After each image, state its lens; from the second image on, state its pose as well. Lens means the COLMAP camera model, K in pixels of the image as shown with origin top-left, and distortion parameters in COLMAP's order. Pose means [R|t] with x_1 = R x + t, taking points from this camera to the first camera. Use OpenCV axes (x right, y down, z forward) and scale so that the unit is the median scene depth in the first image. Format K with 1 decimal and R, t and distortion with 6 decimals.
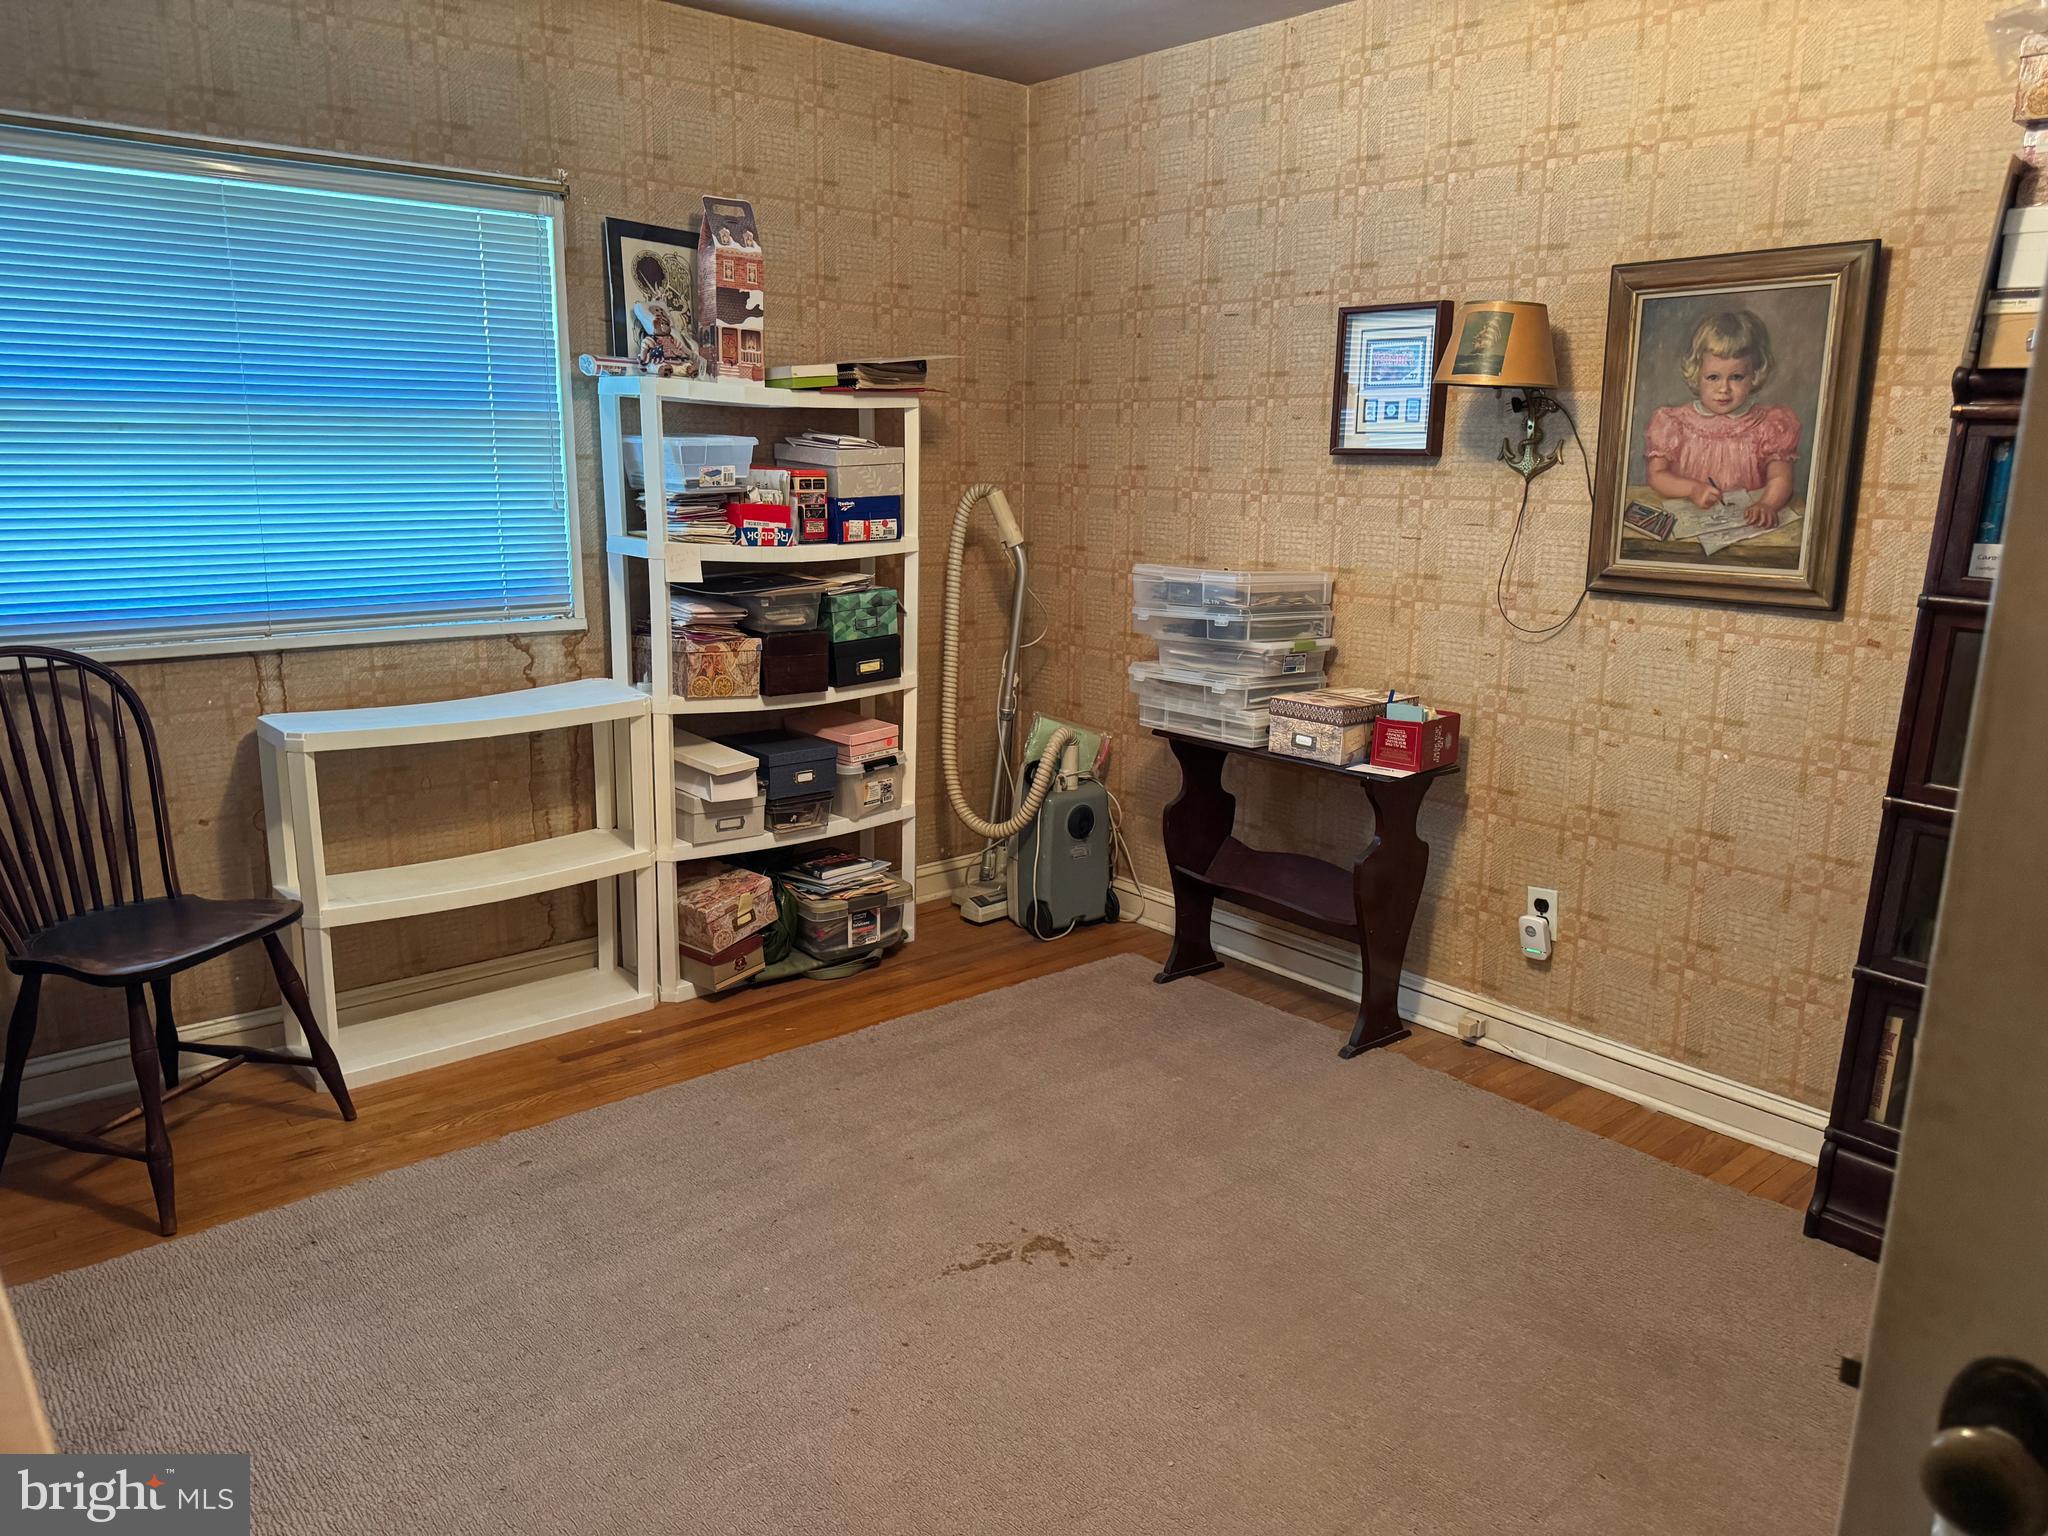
lens RADIAL K [[1428.3, 0, 1012.7], [0, 1428.3, 782.7], [0, 0, 1]] dist [0.163529, -0.375003]
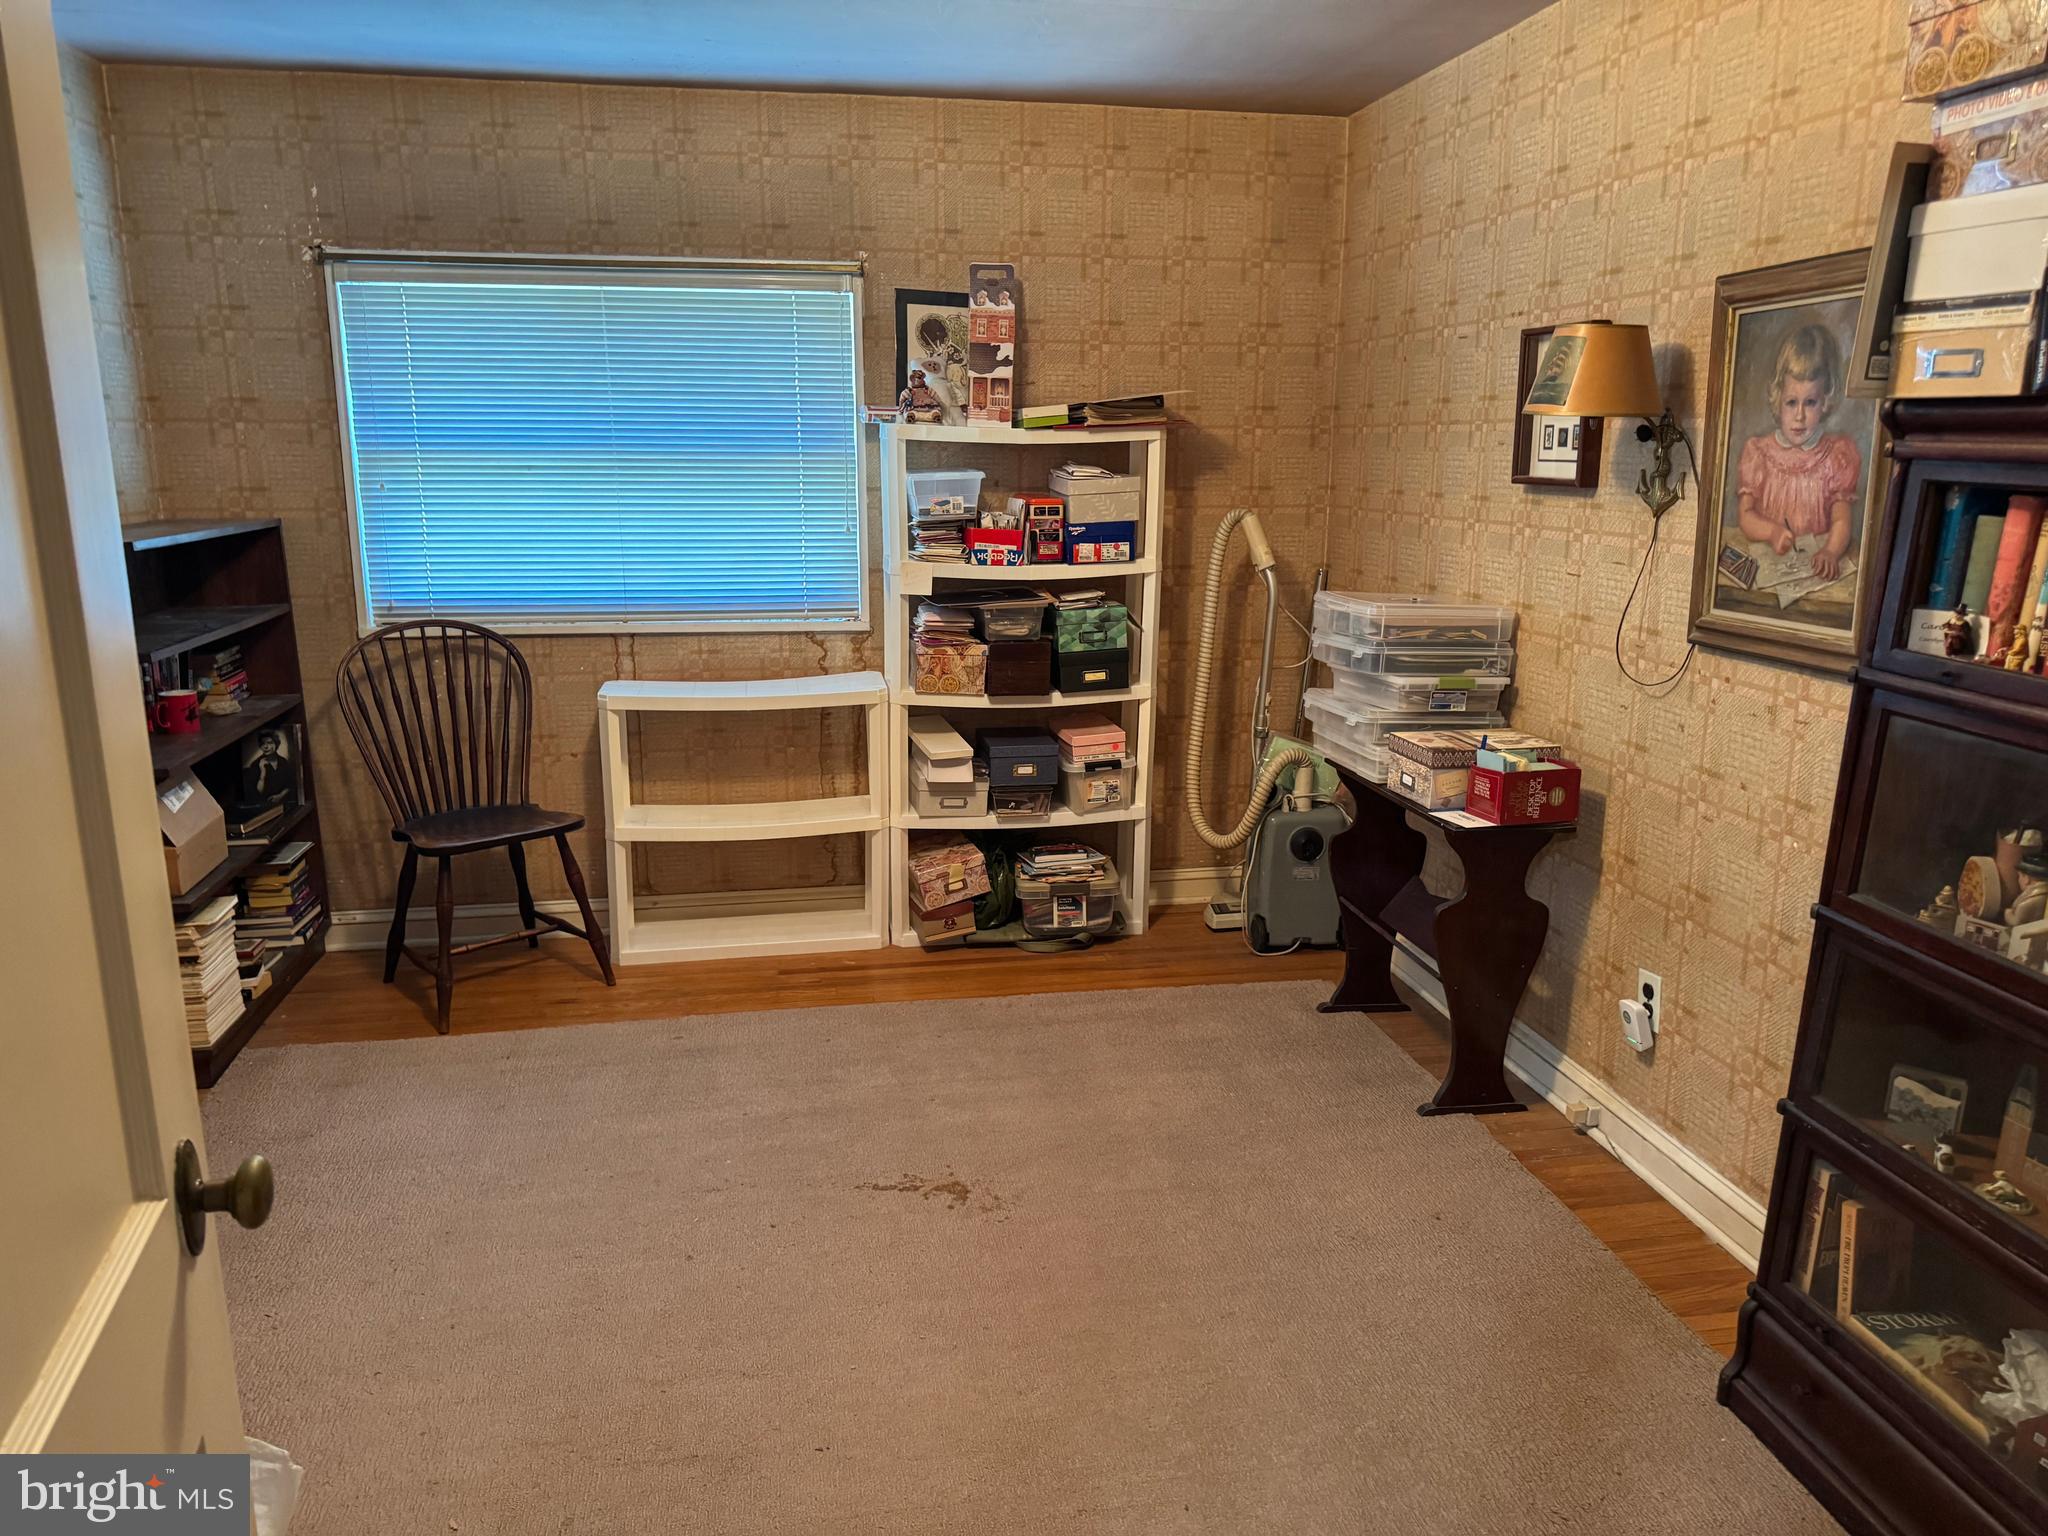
lens RADIAL K [[1428.3, 0, 1012.7], [0, 1428.3, 782.7], [0, 0, 1]] dist [0.163529, -0.375003]
pose [[0.855903, 0.104212, -0.506528, 0.442264], [-0.105486, 0.994074, 0.026275, -0.023747], [0.506264, 0.030943, 0.861823, 0.027011]]
